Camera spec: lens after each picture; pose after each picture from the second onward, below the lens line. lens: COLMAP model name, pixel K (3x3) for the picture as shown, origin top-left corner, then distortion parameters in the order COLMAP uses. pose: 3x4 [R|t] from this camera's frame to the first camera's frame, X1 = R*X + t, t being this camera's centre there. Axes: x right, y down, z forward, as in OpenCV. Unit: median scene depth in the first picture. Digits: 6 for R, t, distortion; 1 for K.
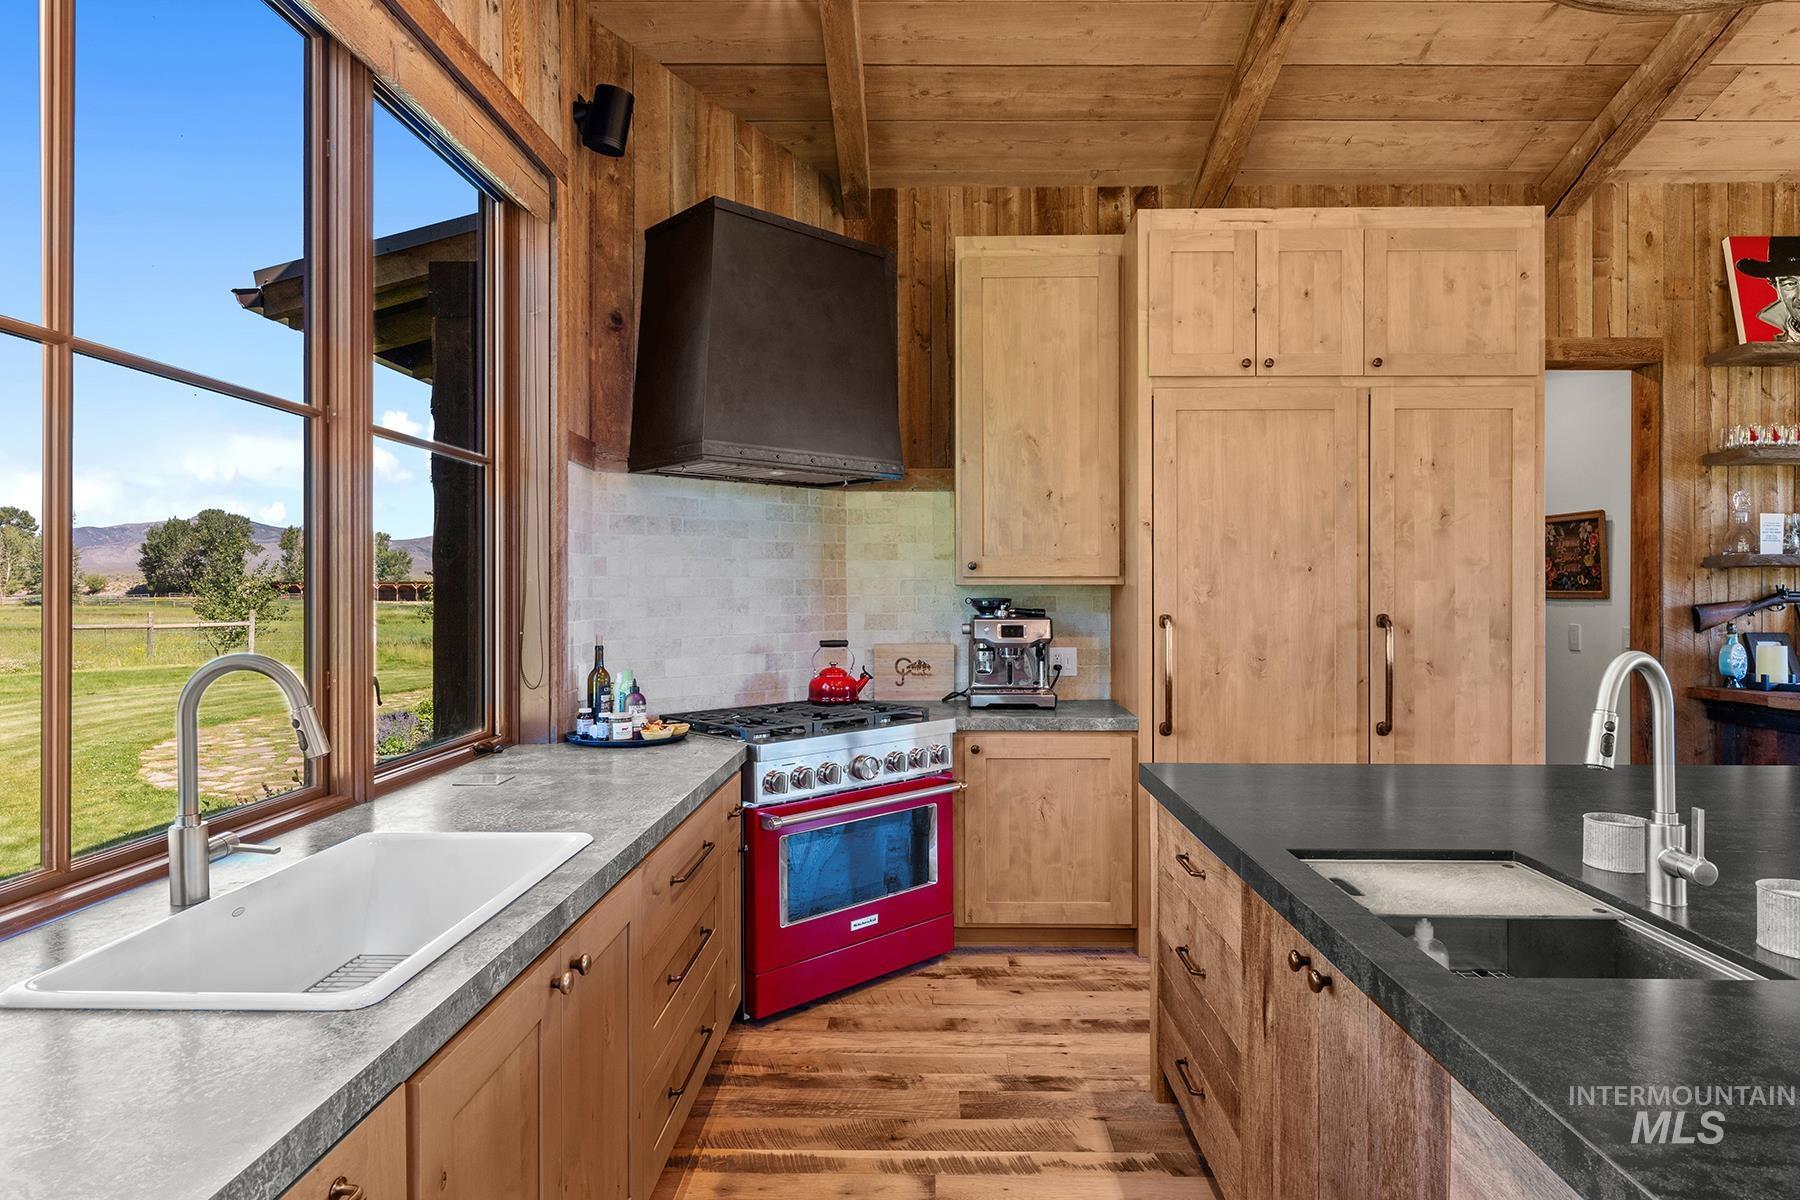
lens RADIAL K [[1011.9, 0, 900.0], [0, 1011.9, 600.0], [0, 0, 1]] dist [-0.004750, -0.000426]
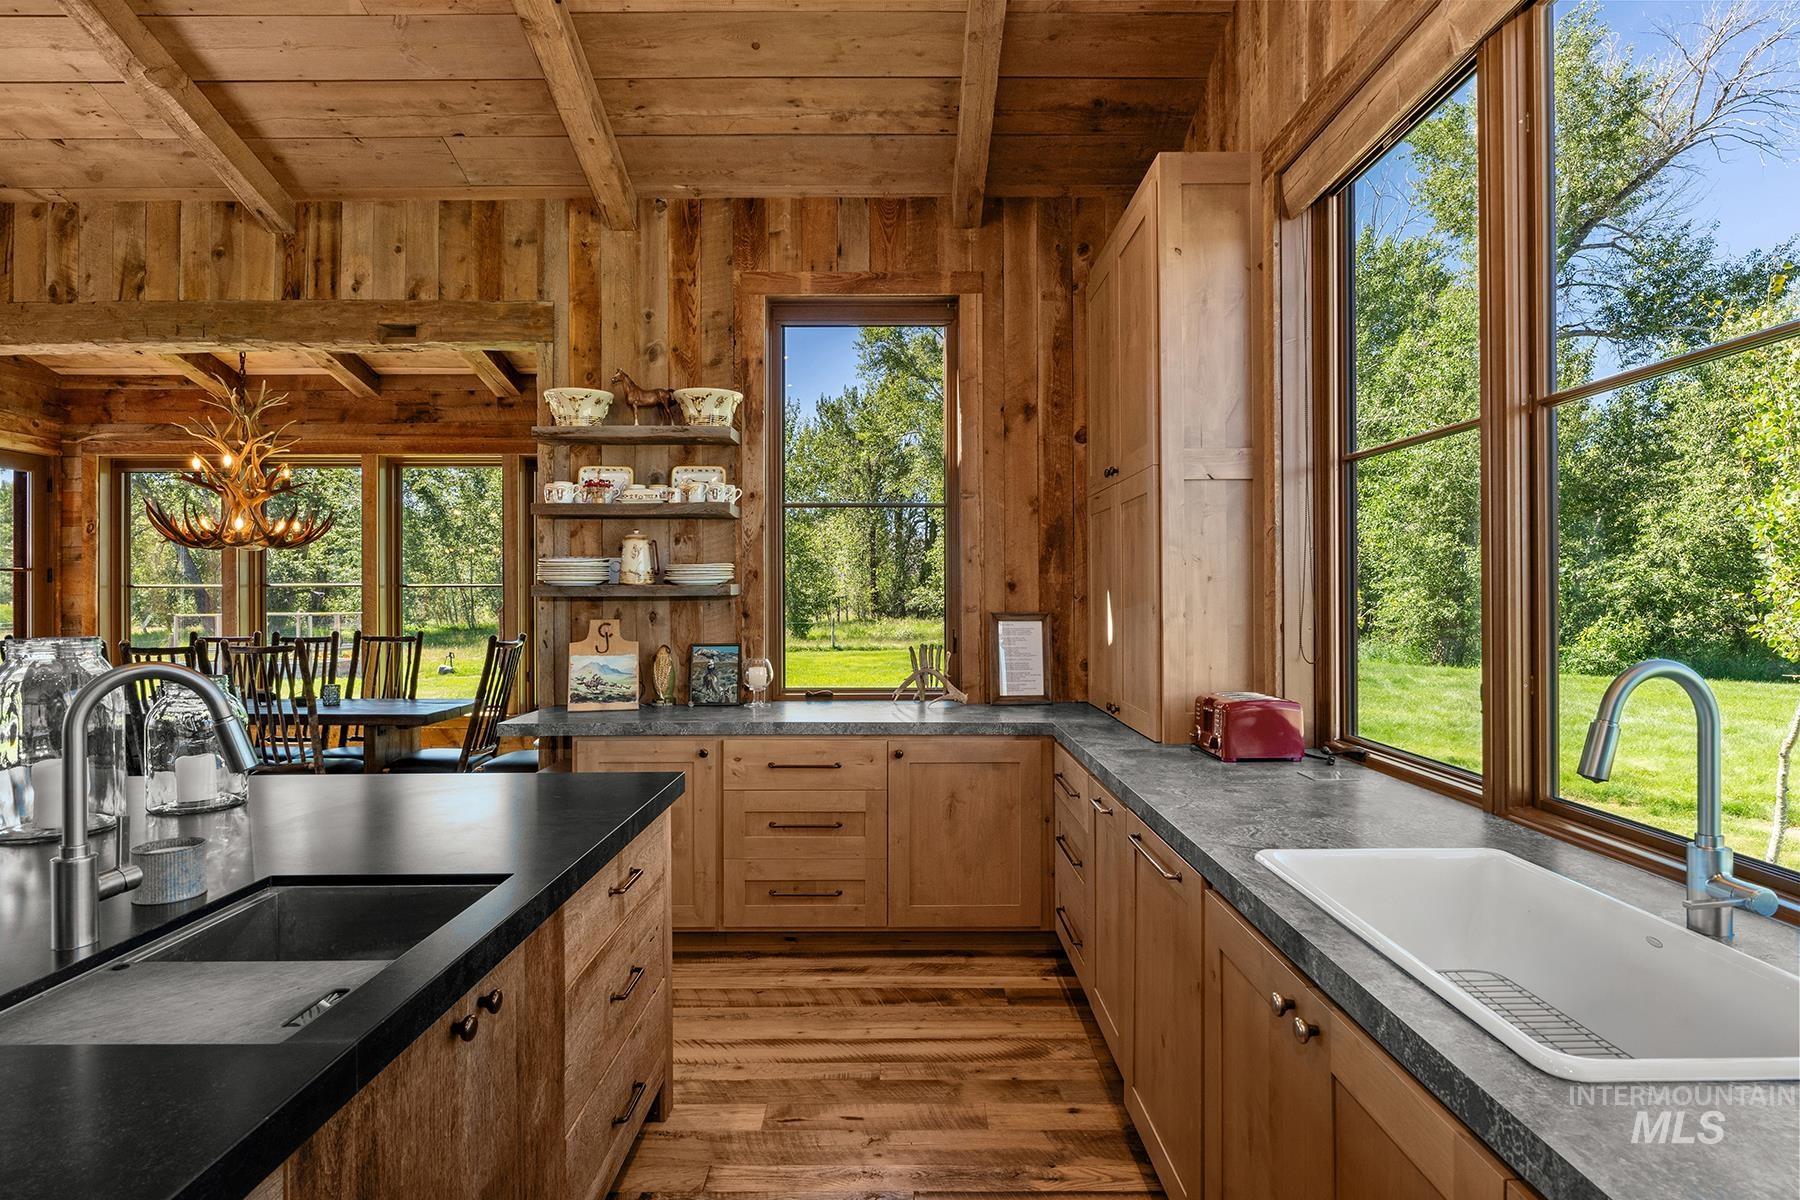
lens RADIAL K [[937.8, 0, 900.0], [0, 937.8, 600.0], [0, 0, 1]] dist [-0.003420, -0.000218]
pose [[-0.999551, 0.006118, -0.029333, 0.021952], [0.005720, 0.999891, 0.013625, -0.006786], [0.029413, 0.013451, -0.999477, 0.837743]]
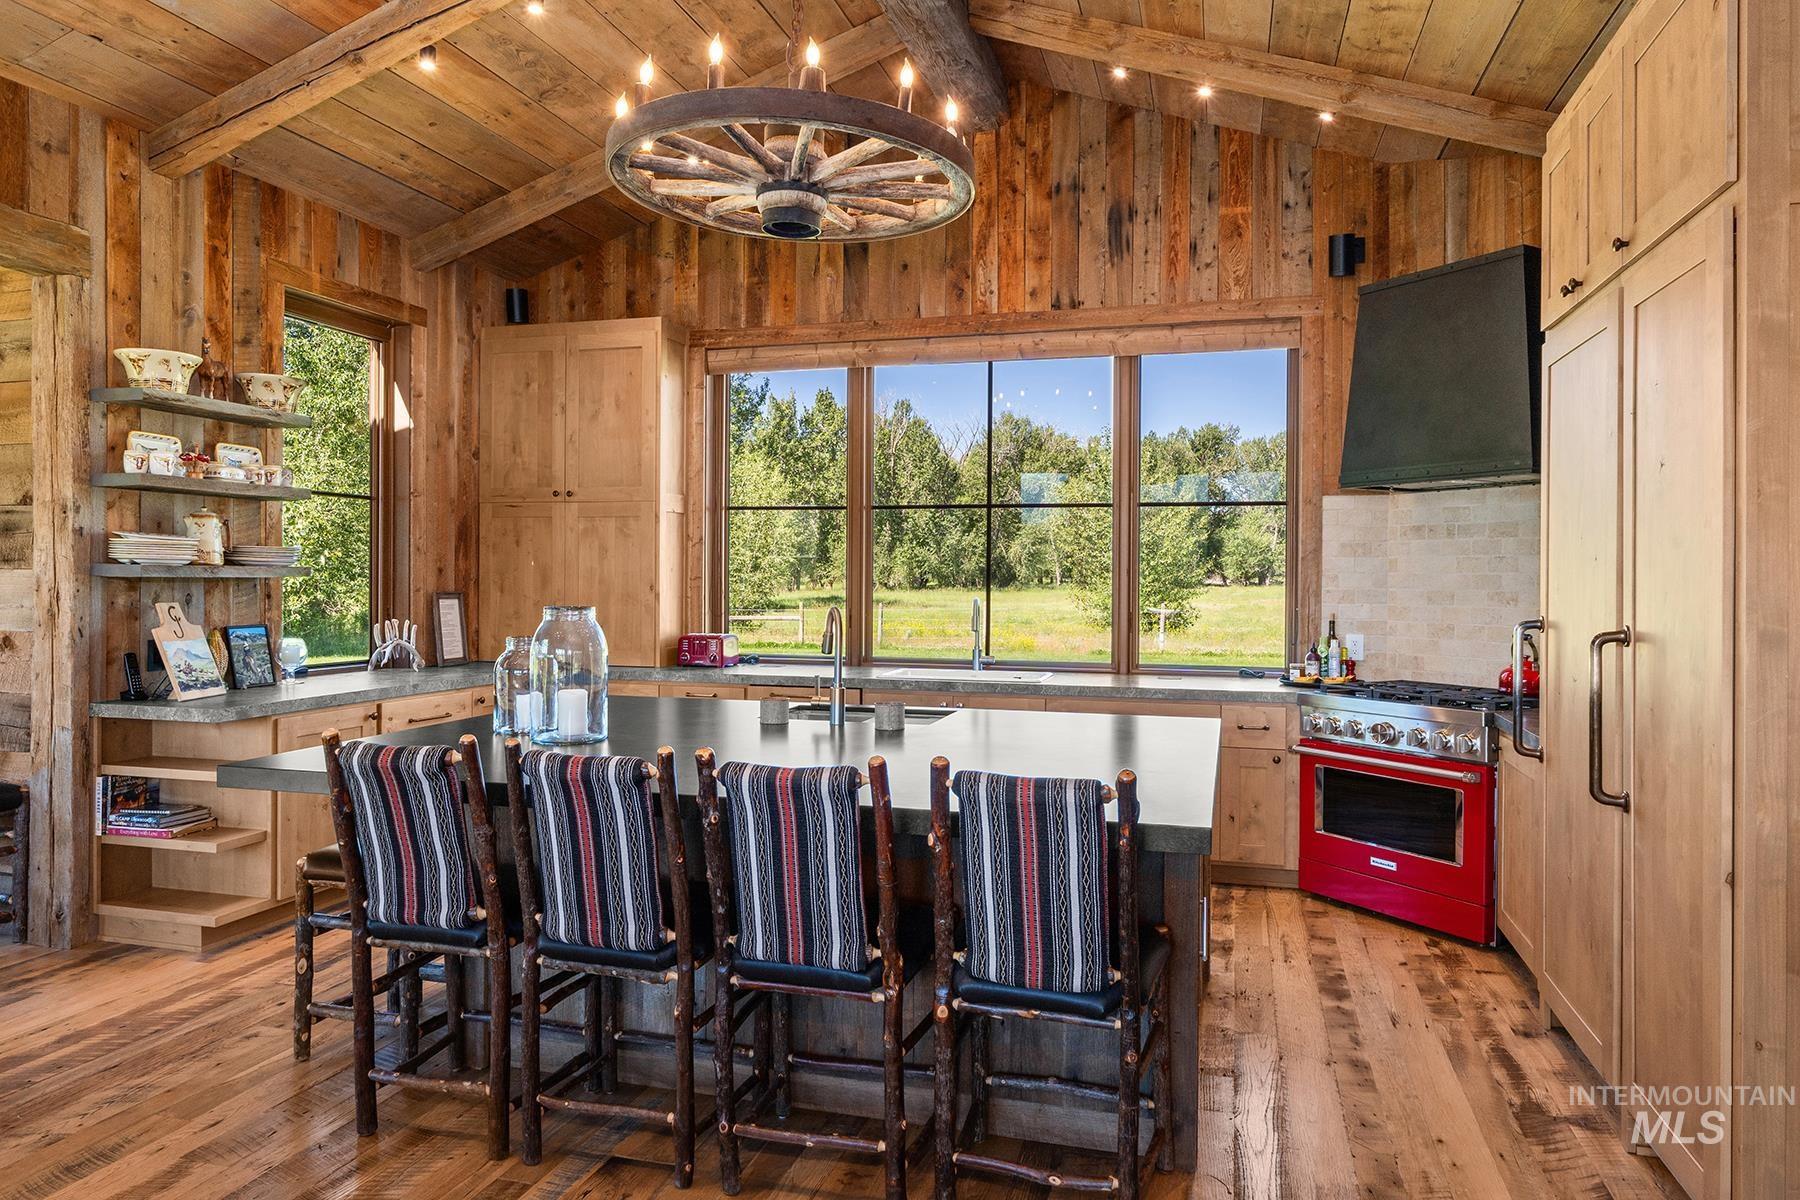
lens RADIAL K [[1160.5, 0, 900.0], [0, 1160.5, 600.0], [0, 0, 1]] dist [0.002612, 0.001606]
pose [[-0.253744, 0.020578, -0.967052, 1.452386], [-0.014633, 0.999578, 0.025110, -0.017266], [0.967161, 0.020522, -0.253336, 0.807196]]
